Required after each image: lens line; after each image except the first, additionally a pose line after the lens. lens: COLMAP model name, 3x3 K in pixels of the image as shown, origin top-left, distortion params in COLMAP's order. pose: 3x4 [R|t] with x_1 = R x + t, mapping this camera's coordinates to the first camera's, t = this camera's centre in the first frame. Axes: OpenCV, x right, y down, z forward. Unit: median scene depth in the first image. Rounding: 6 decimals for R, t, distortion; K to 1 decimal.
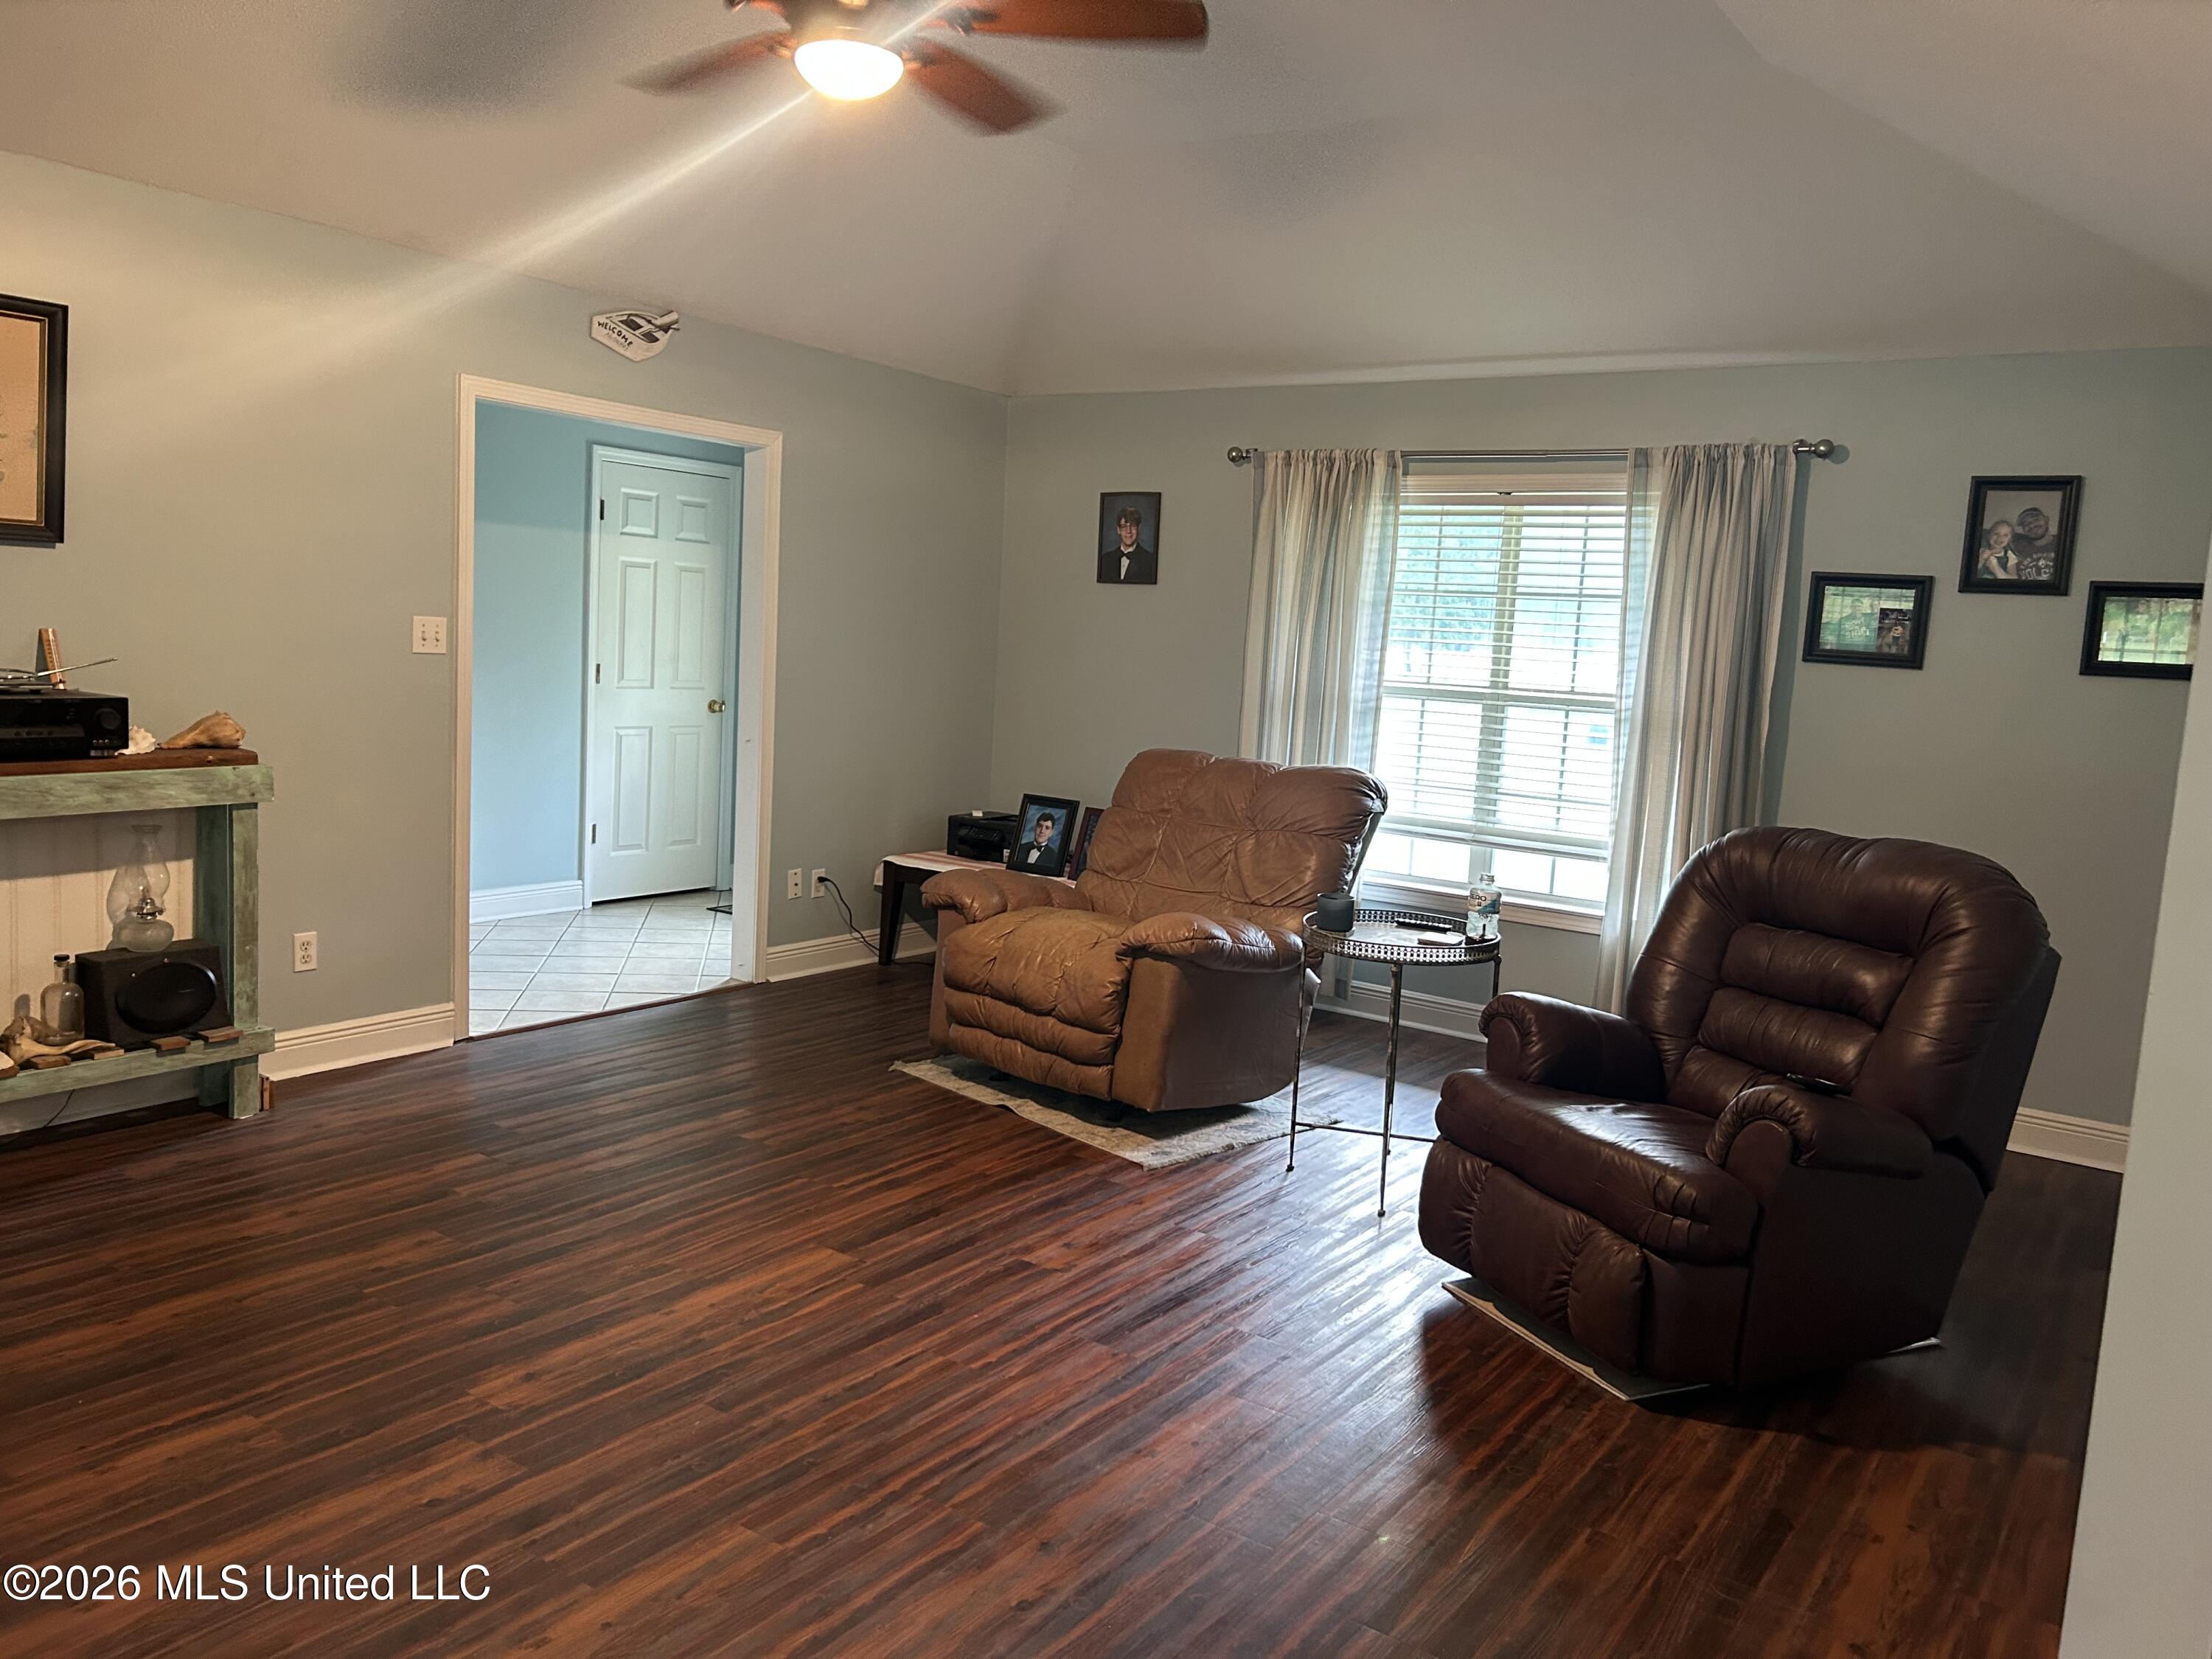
lens RADIAL K [[1668.7, 0, 1107.4], [0, 1668.7, 832.1], [0, 0, 1]] dist [0.006922, 0.002993]
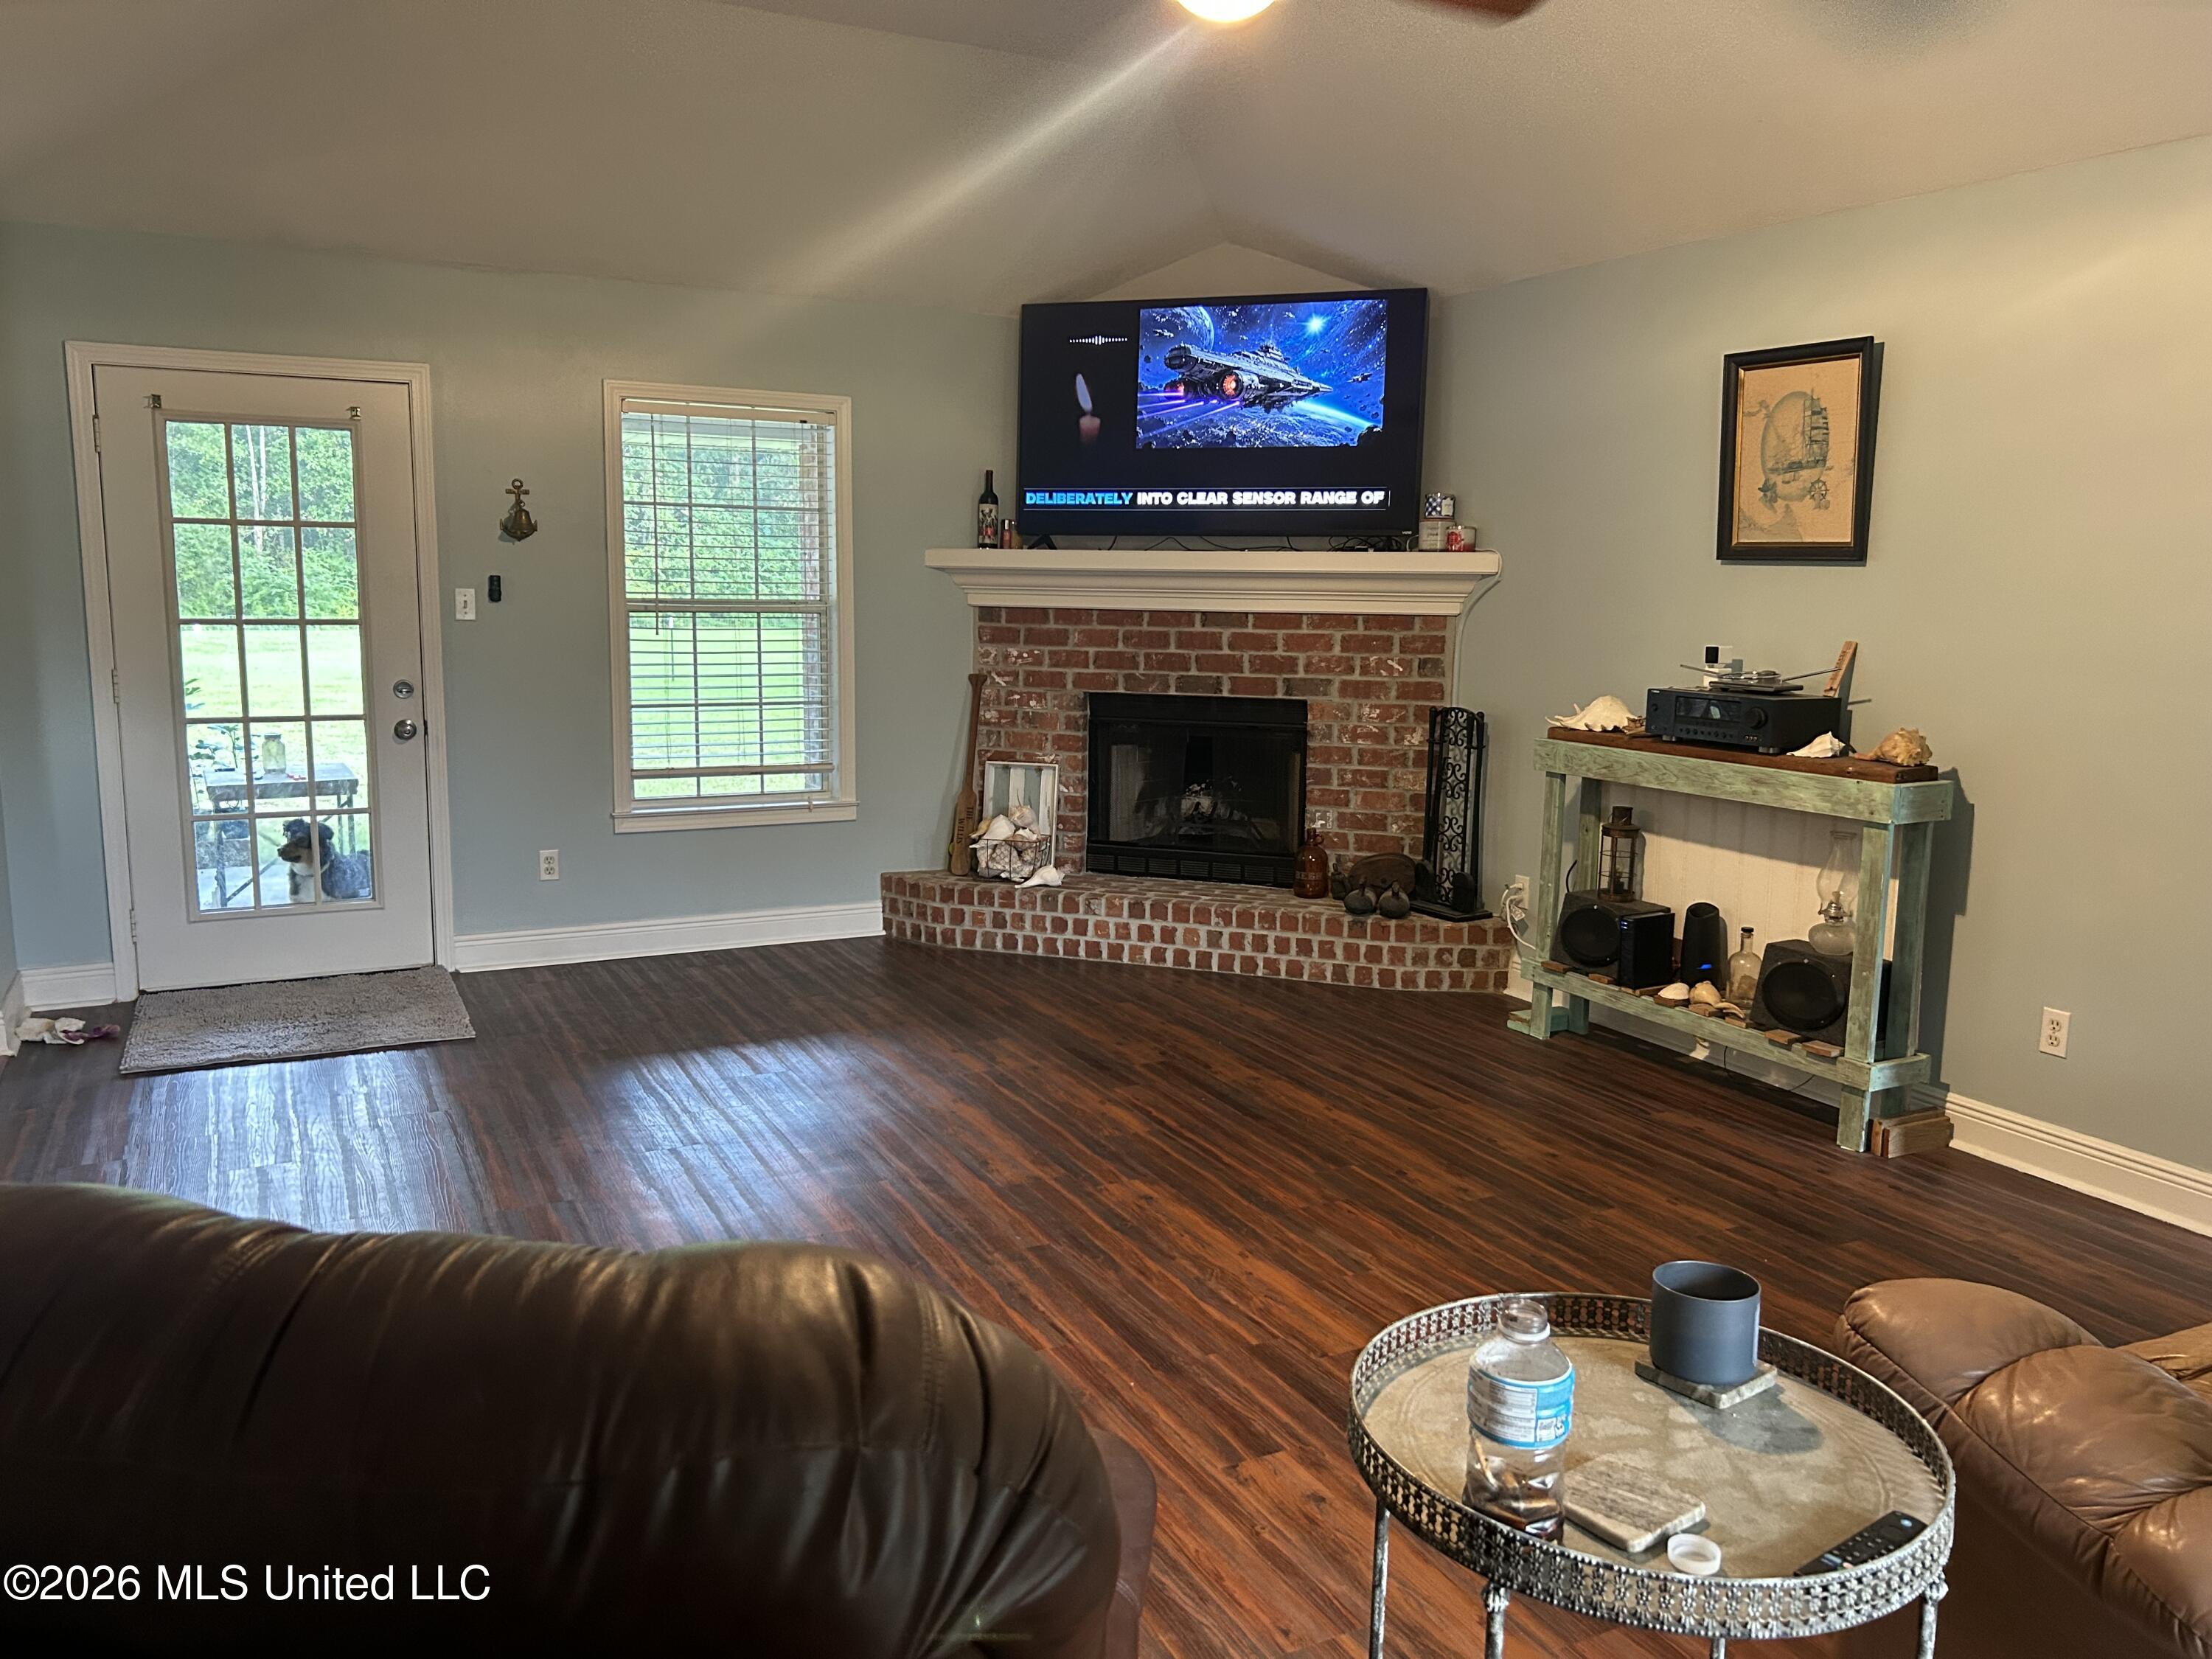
lens RADIAL K [[1668.7, 0, 1109.4], [0, 1668.7, 819.4], [0, 0, 1]] dist [0.006922, 0.002993]
pose [[-0.477057, 0.060639, -0.876778, 0.606844], [-0.158016, 0.975442, 0.153439, -0.110445], [0.864550, 0.211744, -0.455760, 1.219579]]
